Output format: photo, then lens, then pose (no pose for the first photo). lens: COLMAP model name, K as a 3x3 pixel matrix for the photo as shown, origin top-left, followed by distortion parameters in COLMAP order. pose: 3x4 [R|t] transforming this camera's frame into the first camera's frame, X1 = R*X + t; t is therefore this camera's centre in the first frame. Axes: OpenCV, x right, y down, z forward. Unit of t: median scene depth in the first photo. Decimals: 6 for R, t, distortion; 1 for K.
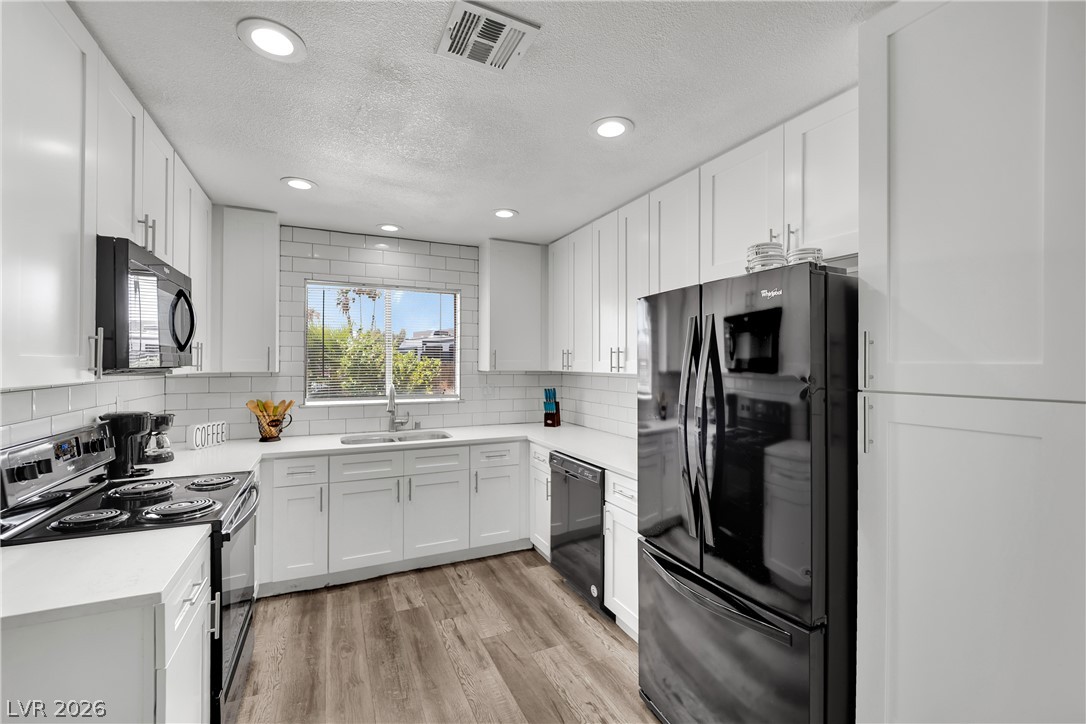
lens RADIAL K [[446.1, 0, 542.2], [0, 446.1, 360.5], [0, 0, 1]] dist [-0.020535, 0.000191]
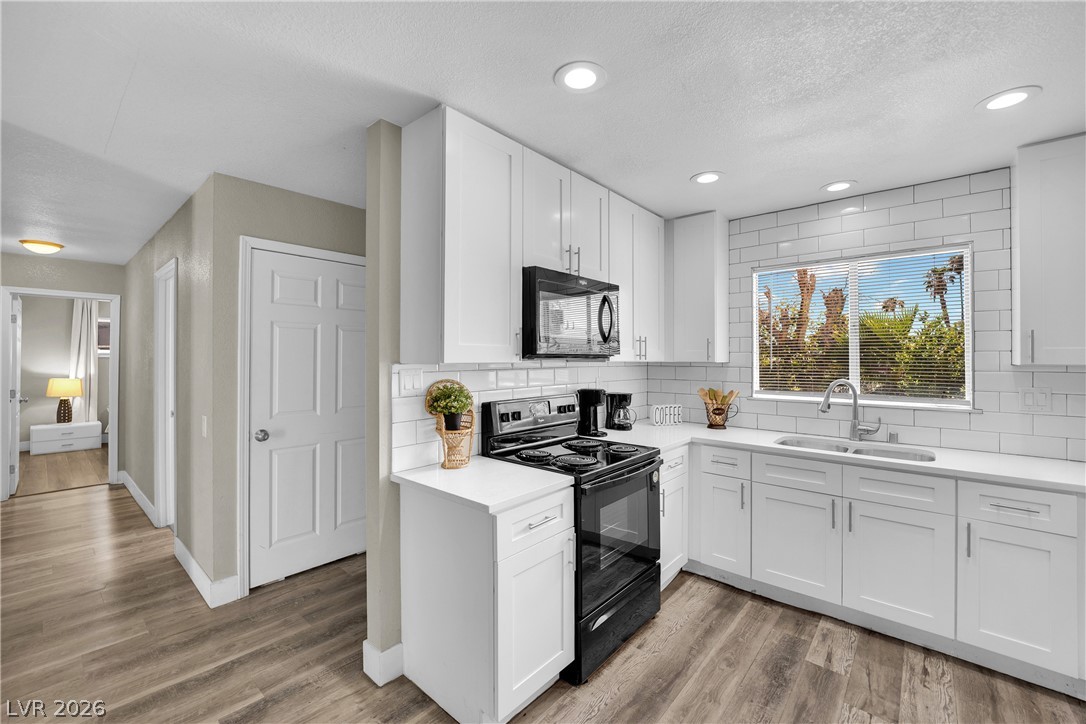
lens RADIAL K [[458.6, 0, 553.6], [0, 458.6, 347.9], [0, 0, 1]] dist [0.001242, 0.000035]
pose [[0.418814, -0.018959, -0.907874, 0.217423], [0.000618, 0.999788, -0.020593, 0.014141], [0.908072, 0.008064, 0.418736, 0.199828]]
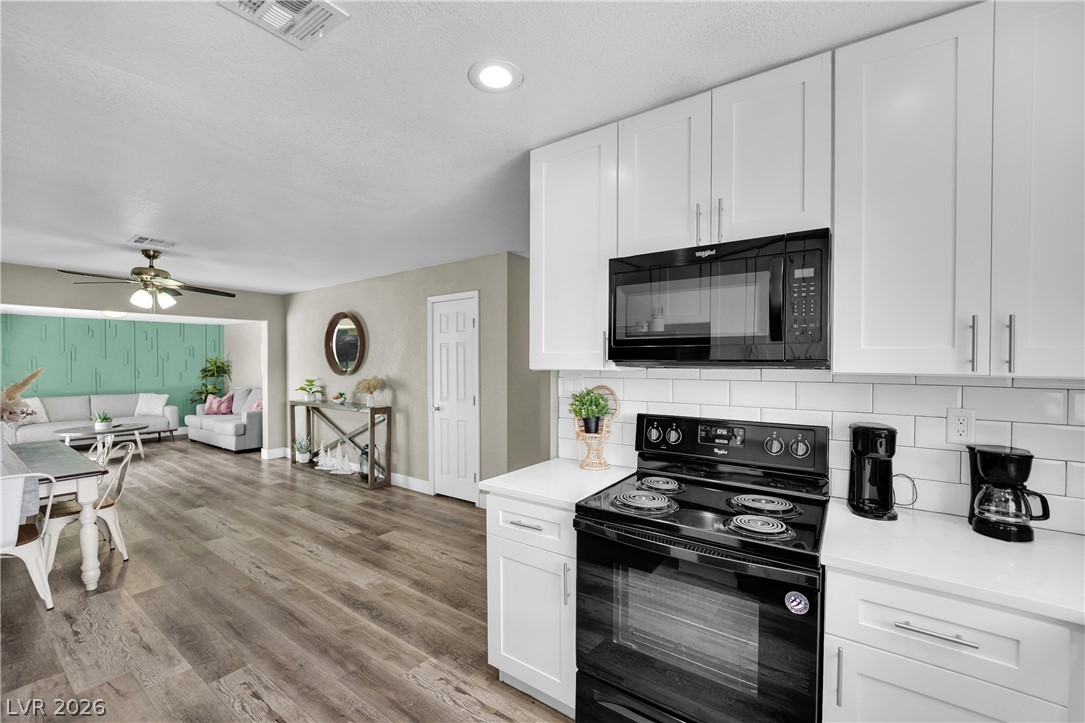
lens RADIAL K [[446.5, 0, 542.8], [0, 446.5, 373.1], [0, 0, 1]] dist [-0.019550, -0.000030]
pose [[-0.871954, 0.007725, -0.489528, -0.073611], [-0.000578, 0.999859, 0.016808, 0.015649], [0.489588, 0.014939, -0.871826, 0.978301]]
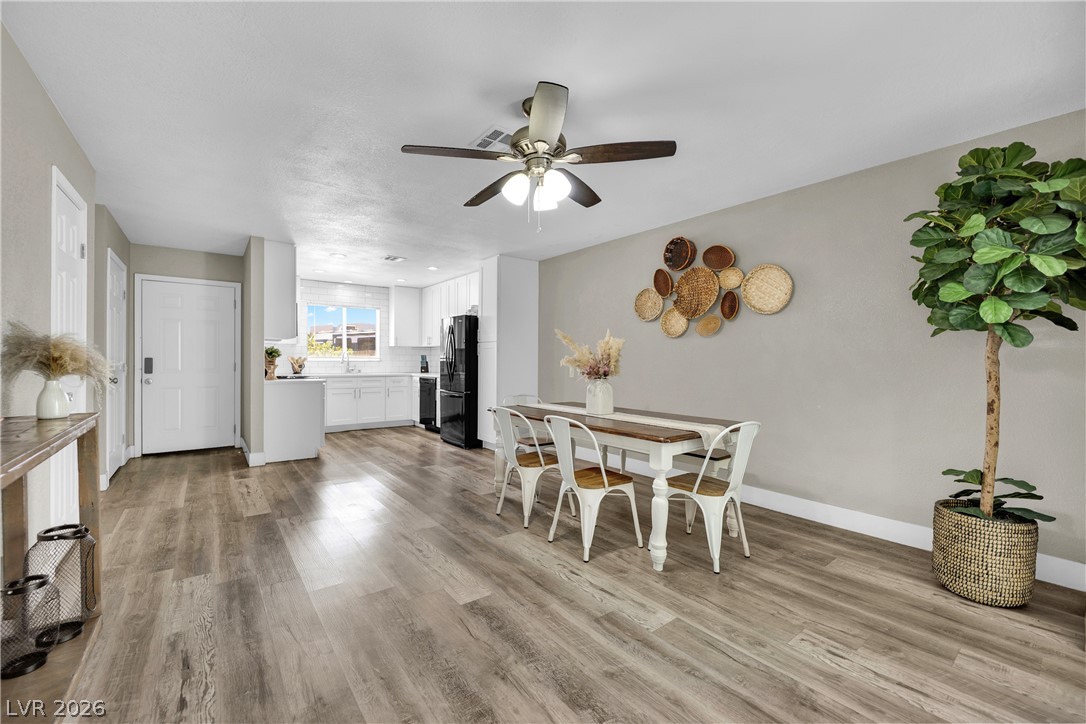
lens RADIAL K [[446.1, 0, 542.2], [0, 446.1, 360.5], [0, 0, 1]] dist [-0.020535, 0.000191]
pose [[0.978541, -0.000212, 0.206052, 0.173306], [-0.001028, 0.999982, 0.005909, 0.096186], [-0.206049, -0.005994, 0.978523, -1.566080]]
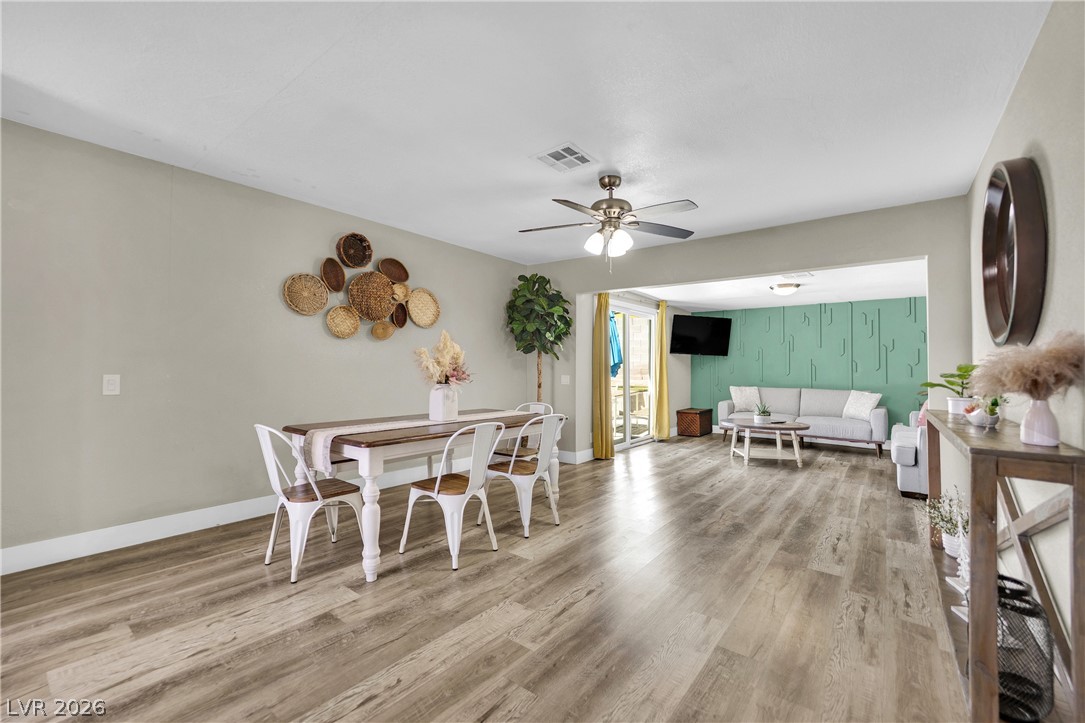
lens RADIAL K [[454.2, 0, 533.9], [0, 454.2, 355.7], [0, 0, 1]] dist [-0.017871, 0.000098]
pose [[-0.444704, 0.012650, 0.895588, -0.543950], [-0.020188, 0.999505, -0.024142, 0.103197], [-0.895450, -0.028816, -0.444228, -0.182088]]
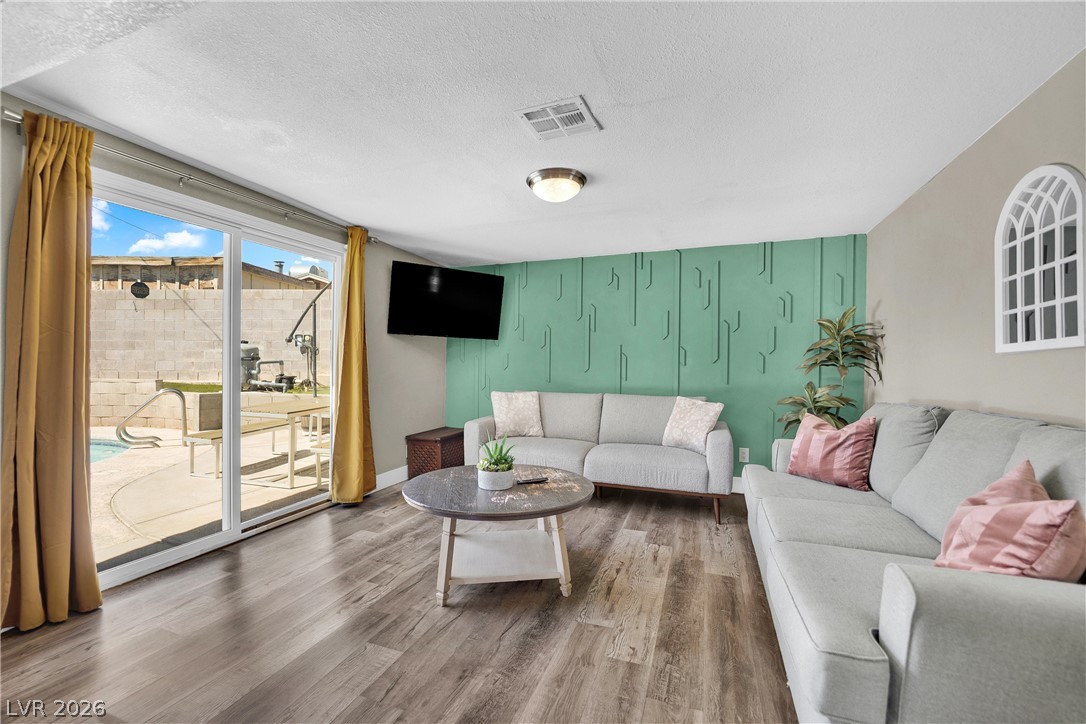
lens RADIAL K [[456.6, 0, 539.0], [0, 456.6, 374.3], [0, 0, 1]] dist [-0.002412, -0.000076]
pose [[-0.702324, -0.028792, 0.711275, 0.106204], [-0.015474, 0.999563, 0.025182, 0.096806], [-0.711689, 0.006680, -0.702463, -1.387870]]
